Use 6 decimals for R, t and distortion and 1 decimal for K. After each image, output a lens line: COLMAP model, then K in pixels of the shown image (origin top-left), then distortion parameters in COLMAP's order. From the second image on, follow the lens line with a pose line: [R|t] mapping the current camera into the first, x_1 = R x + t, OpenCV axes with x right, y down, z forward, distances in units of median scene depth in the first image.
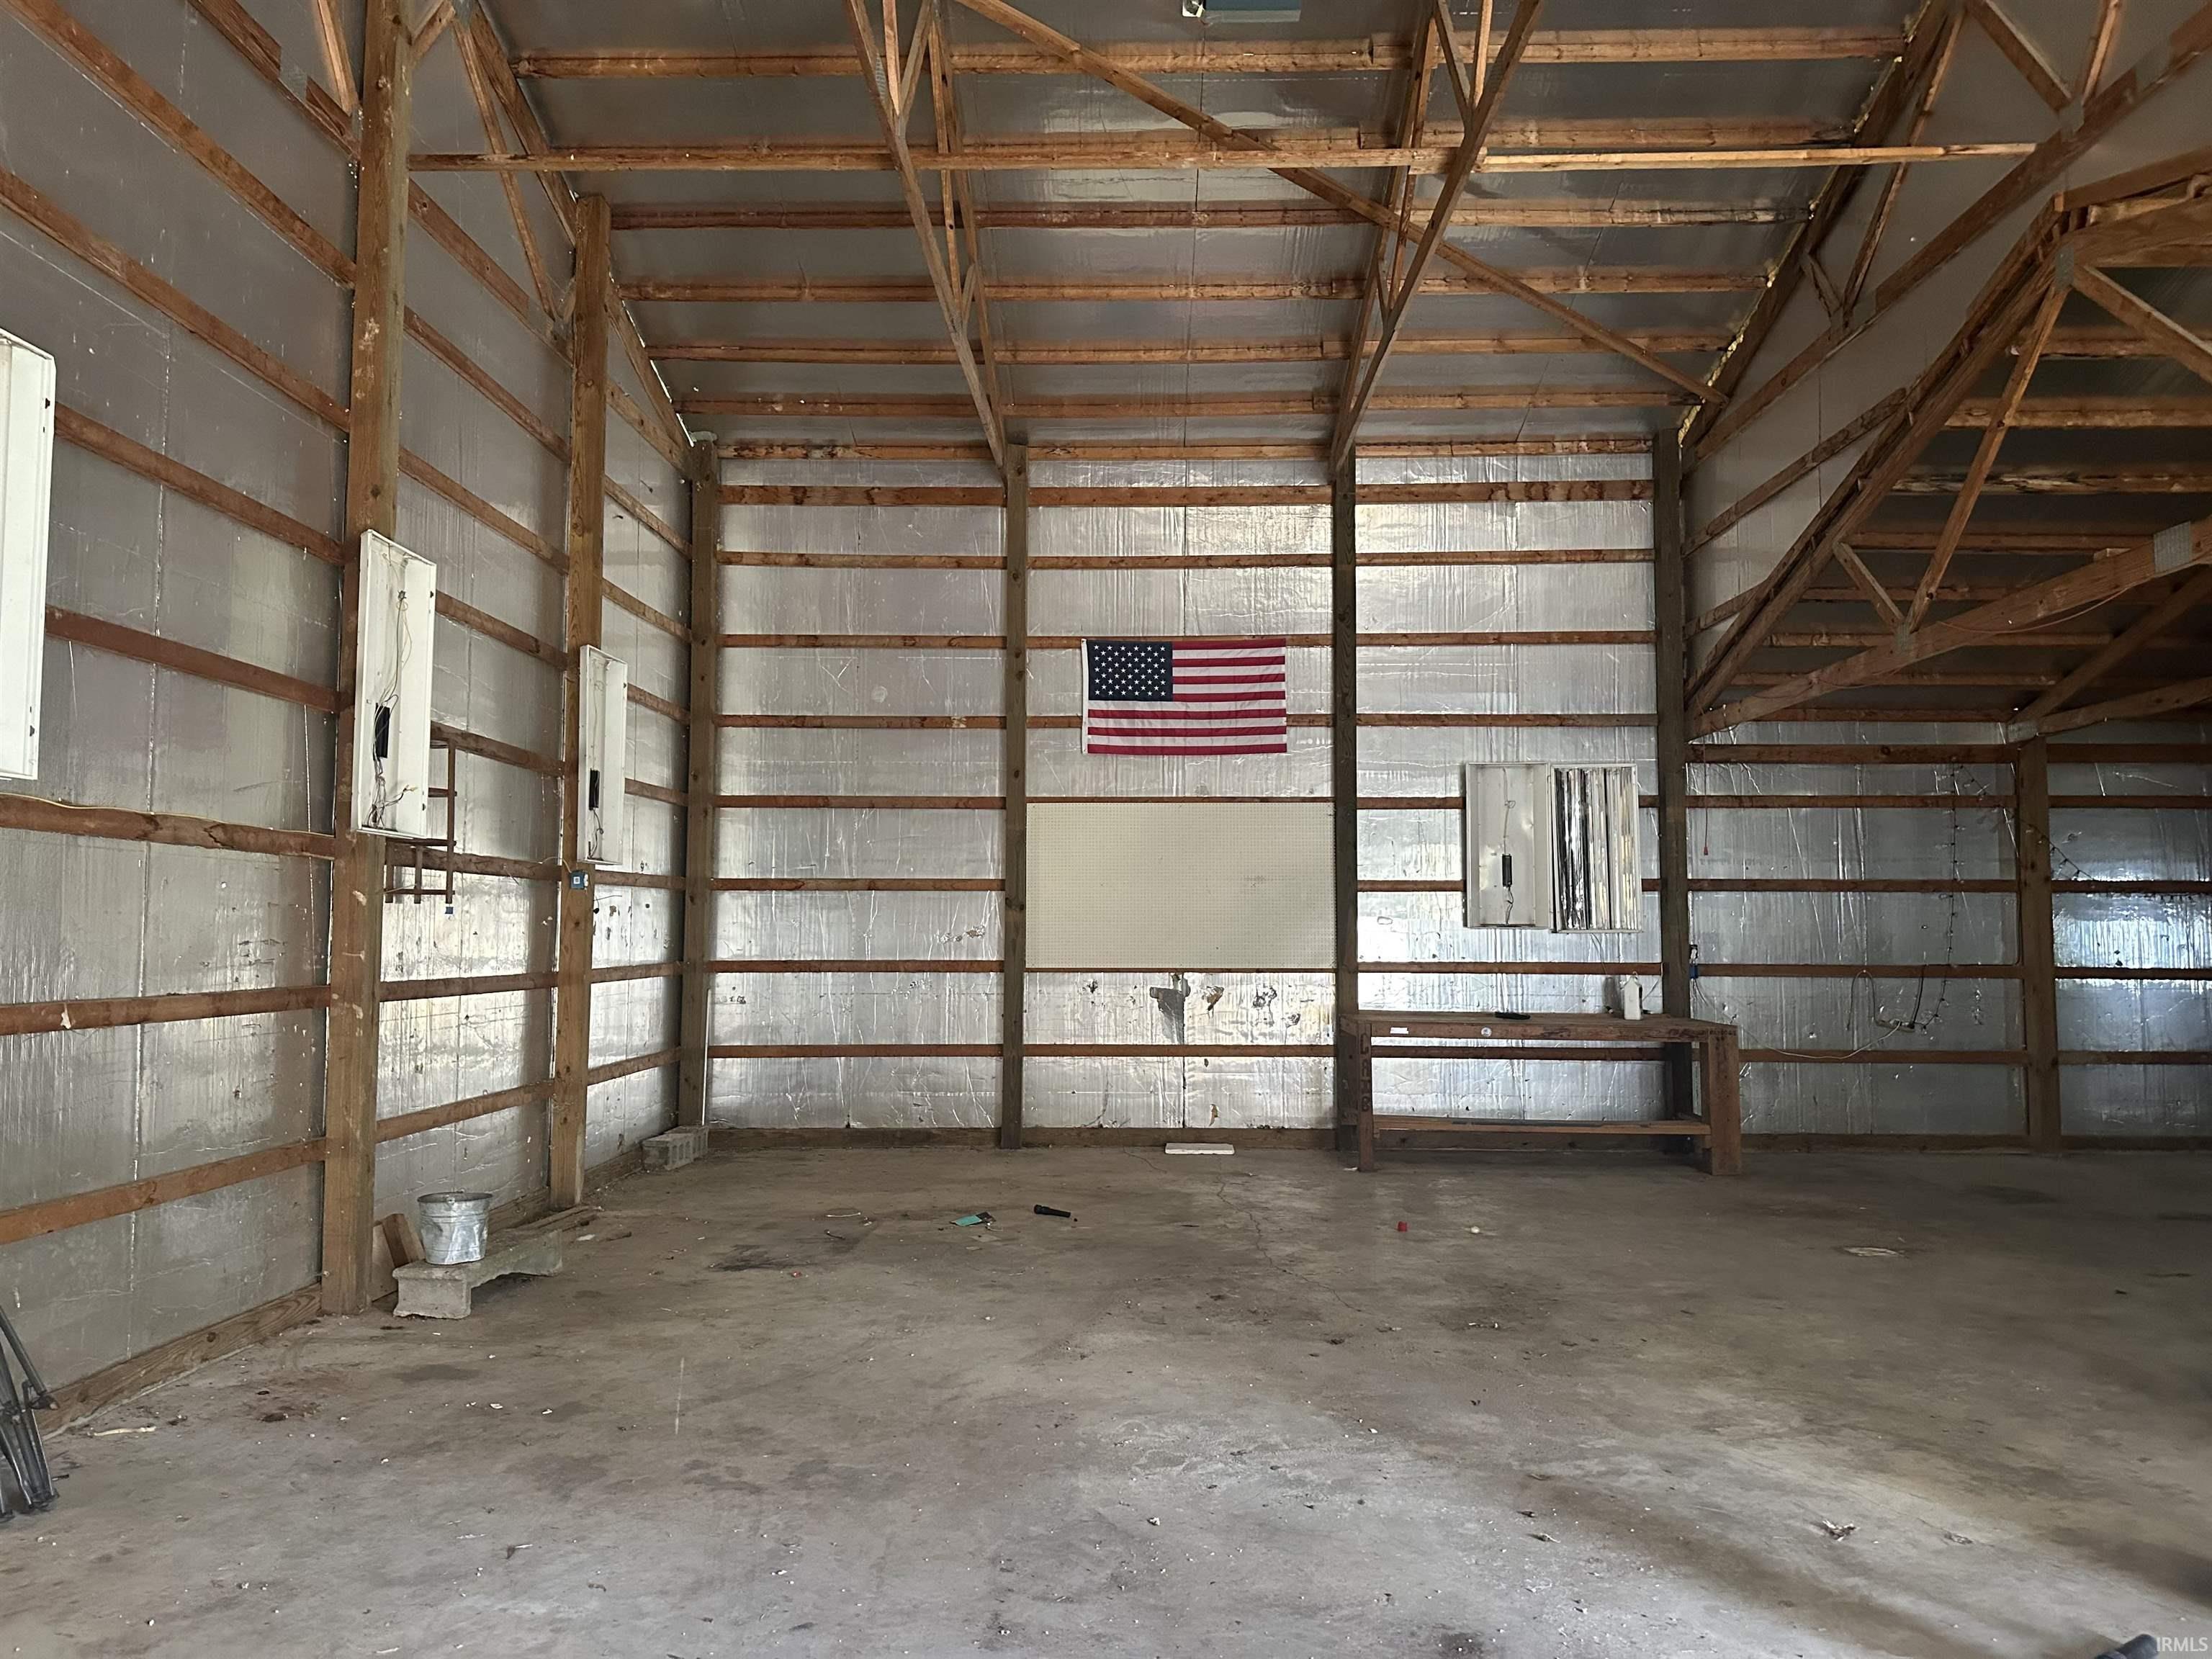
lens RADIAL K [[1551.0, 0, 1109.2], [0, 1551.0, 832.3], [0, 0, 1]] dist [0.082601, -0.066653]
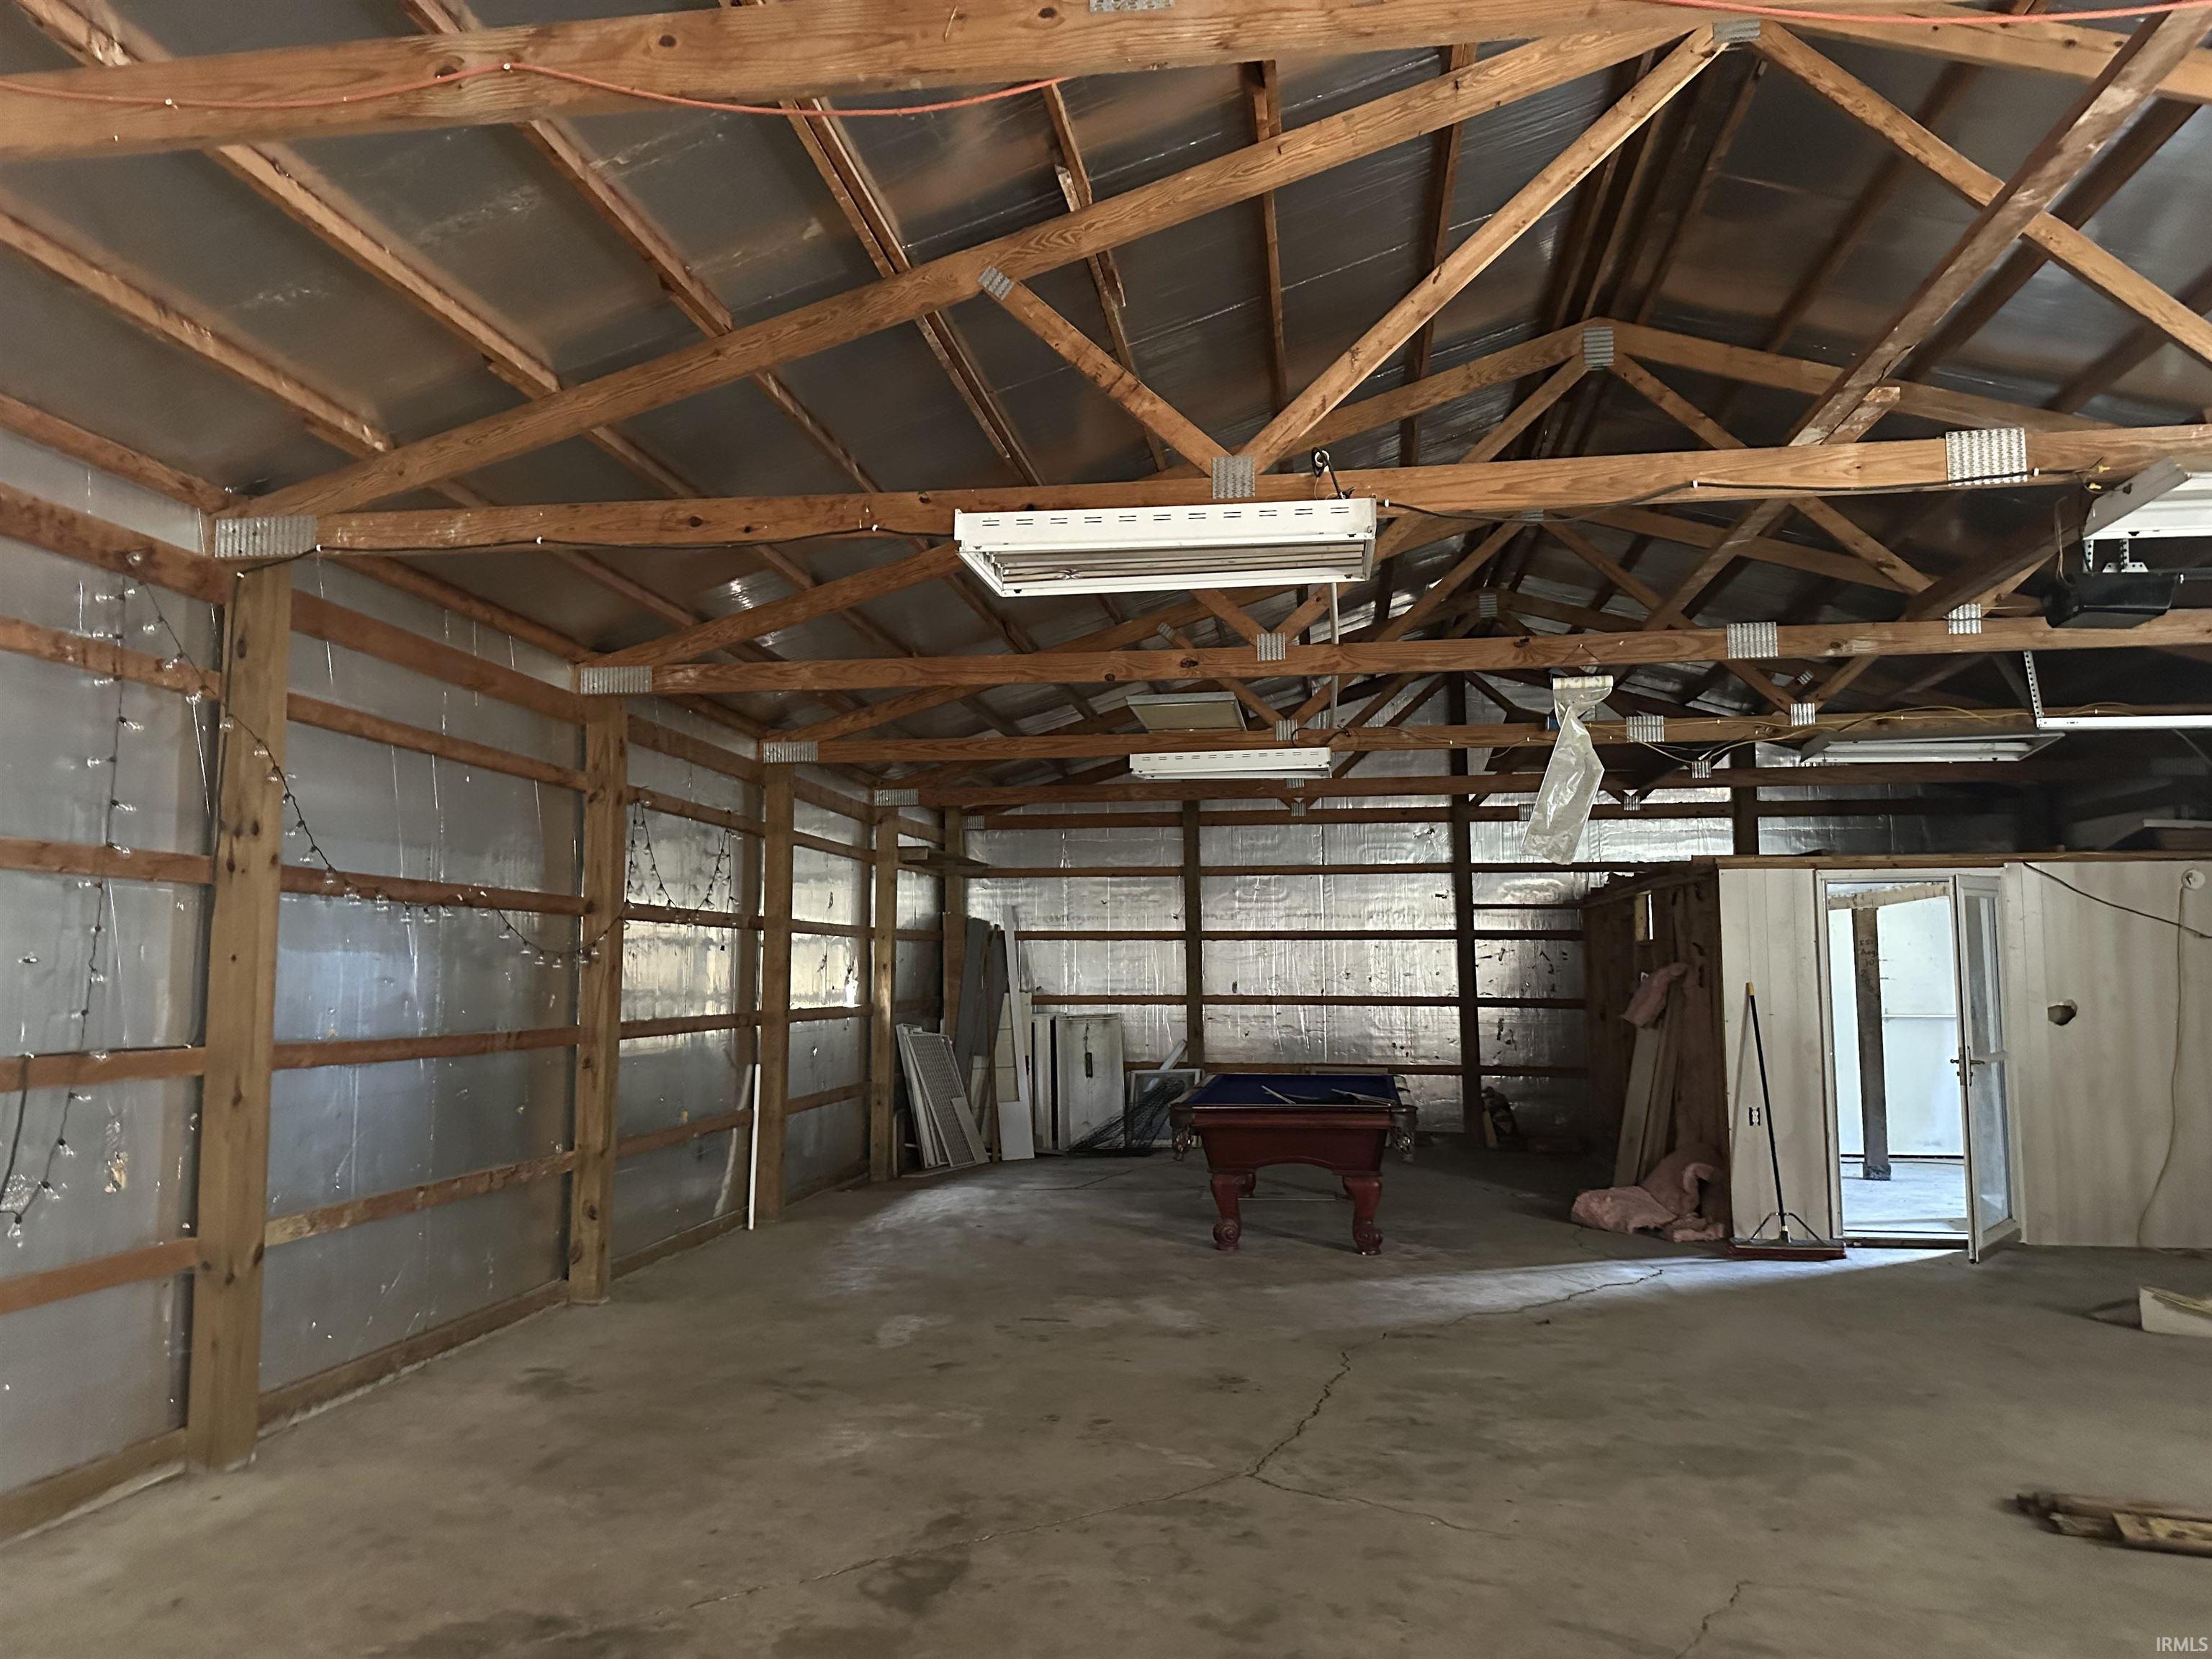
lens RADIAL K [[1551.0, 0, 1107.1], [0, 1551.0, 846.2], [0, 0, 1]] dist [0.082601, -0.066653]
pose [[0.136892, 0.080209, 0.987333, 0.161020], [-0.062587, 0.995425, -0.072189, 0.043787], [-0.988607, -0.051913, 0.141286, 0.683732]]
